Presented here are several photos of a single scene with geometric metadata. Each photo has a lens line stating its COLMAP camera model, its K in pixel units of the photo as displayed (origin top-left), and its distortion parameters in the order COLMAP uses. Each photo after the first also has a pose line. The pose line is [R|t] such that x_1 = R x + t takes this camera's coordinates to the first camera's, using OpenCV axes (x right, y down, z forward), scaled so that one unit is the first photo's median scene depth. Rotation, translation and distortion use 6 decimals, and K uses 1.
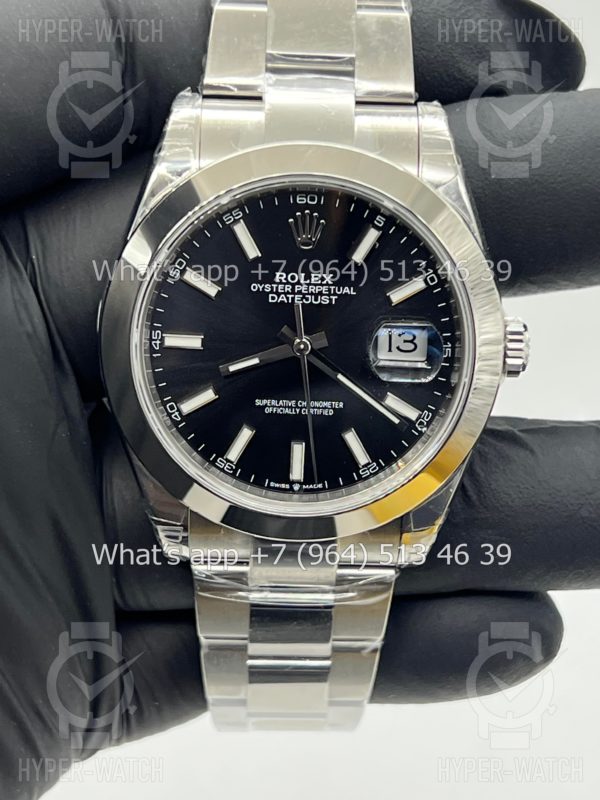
lens RADIAL K [[1908.8, 0, 305.8], [0, 1908.8, 394.6], [0, 0, 1]] dist [0.229796, 0.000000]
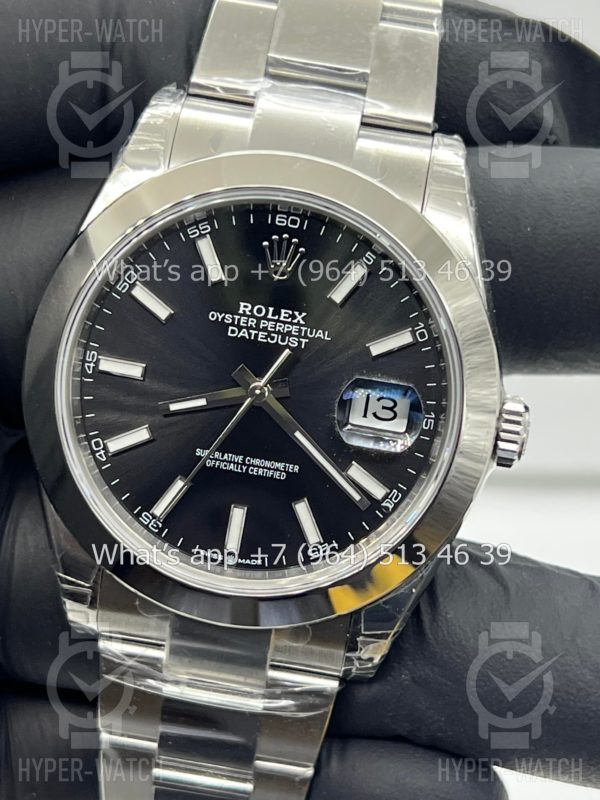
lens RADIAL K [[1908.8, 0, 296.8], [0, 1908.8, 401.1], [0, 0, 1]] dist [0.229796, 0.000000]
pose [[0.988835, 0.134699, -0.063727, 0.068441], [-0.140568, 0.985117, -0.098920, 0.059179], [0.049454, 0.106773, 0.993053, 0.161307]]
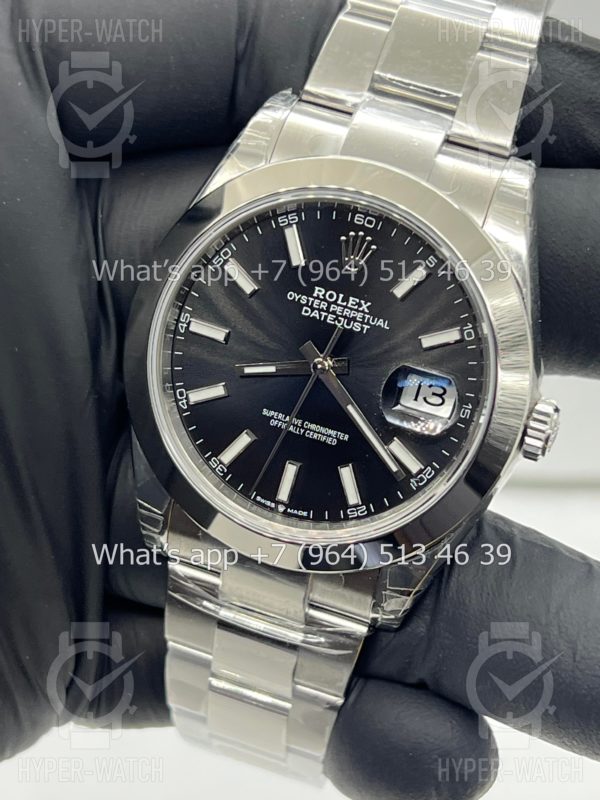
lens RADIAL K [[1908.8, 0, 294.9], [0, 1908.8, 402.7], [0, 0, 1]] dist [0.229796, 0.000000]
pose [[0.941837, 0.261174, -0.211497, 0.192955], [-0.275921, 0.960219, -0.042975, 0.037039], [0.191859, 0.098832, 0.976433, 0.054901]]
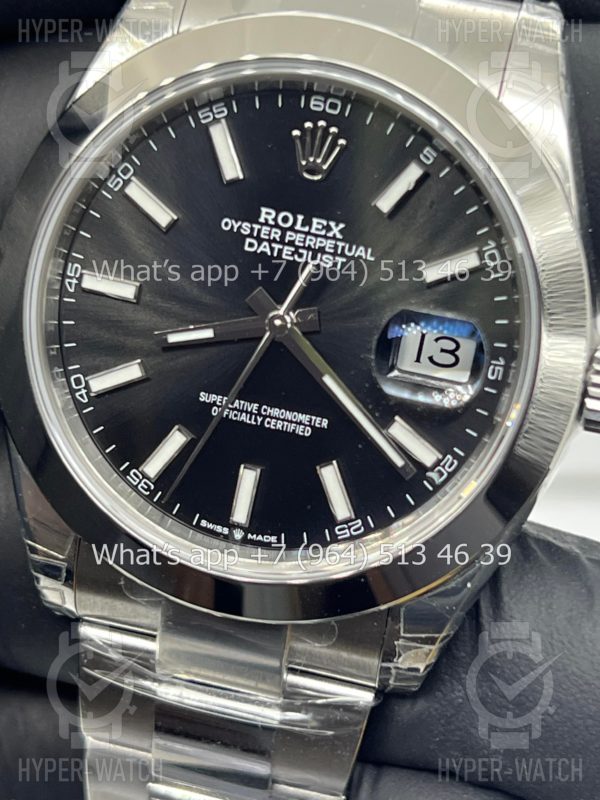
lens RADIAL K [[1908.8, 0, 300.9], [0, 1908.8, 404.8], [0, 0, 1]] dist [0.229796, 0.000000]
pose [[0.972504, 0.177417, -0.150860, 0.109160], [-0.189034, 0.979723, -0.066396, 0.044591], [0.136022, 0.093088, 0.986323, 0.346556]]
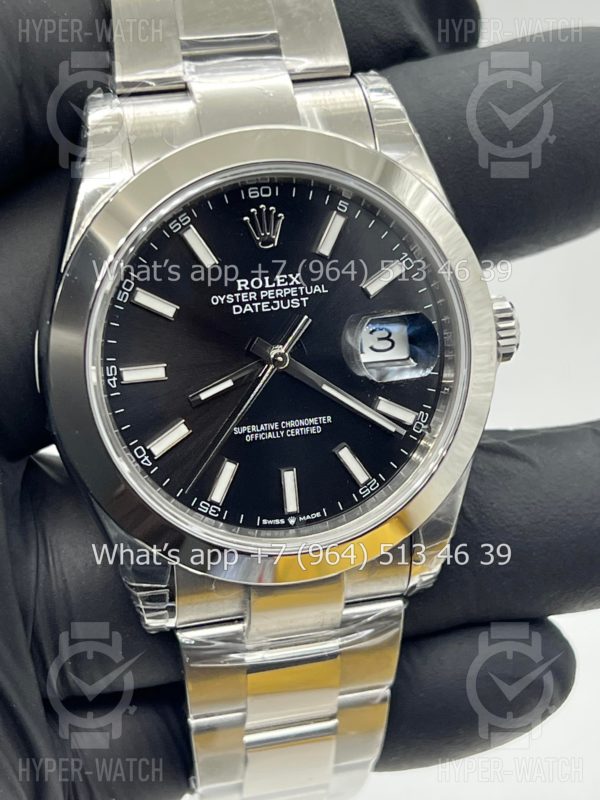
lens RADIAL K [[1908.8, 0, 296.8], [0, 1908.8, 403.5], [0, 0, 1]] dist [0.229796, 0.000000]
pose [[0.972554, -0.151642, 0.176472, -0.150295], [0.161666, 0.985873, -0.043796, 0.034384], [-0.167338, 0.071124, 0.983331, 0.135677]]
